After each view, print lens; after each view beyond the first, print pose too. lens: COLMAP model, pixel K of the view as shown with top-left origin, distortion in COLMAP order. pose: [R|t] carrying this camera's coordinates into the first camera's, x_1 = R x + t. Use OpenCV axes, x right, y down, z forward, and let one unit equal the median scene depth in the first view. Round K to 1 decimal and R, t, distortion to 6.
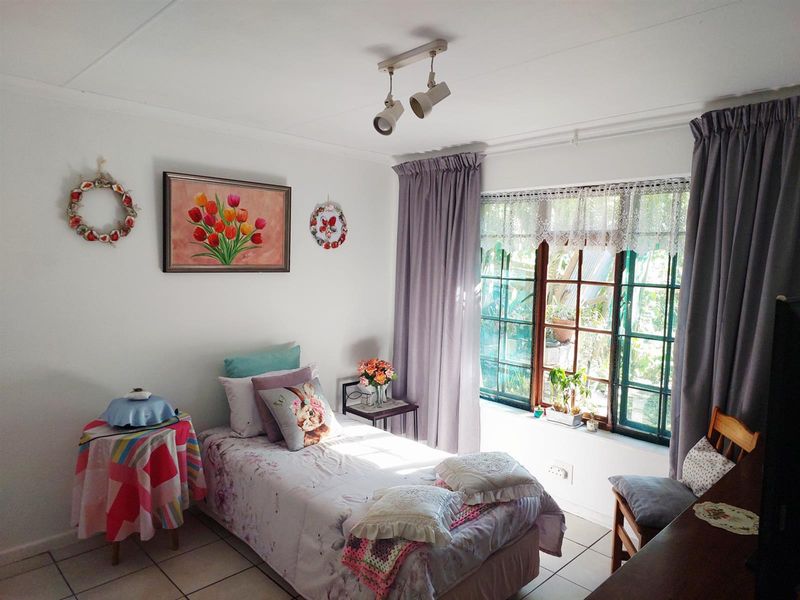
lens RADIAL K [[532.6, 0, 403.5], [0, 532.6, 299.9], [0, 0, 1]] dist [0.031876, -0.032785]
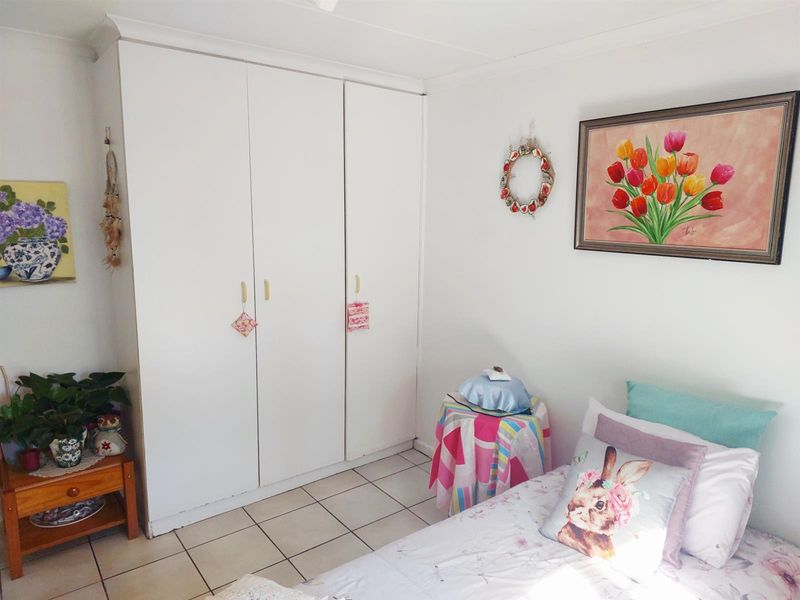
lens RADIAL K [[532.6, 0, 404.2], [0, 532.6, 297.9], [0, 0, 1]] dist [0.031876, -0.032785]
pose [[-0.114638, 0.137148, -0.983895, 0.375664], [-0.100300, 0.983765, 0.148816, -0.069413], [0.988331, 0.115744, -0.099021, 0.794226]]
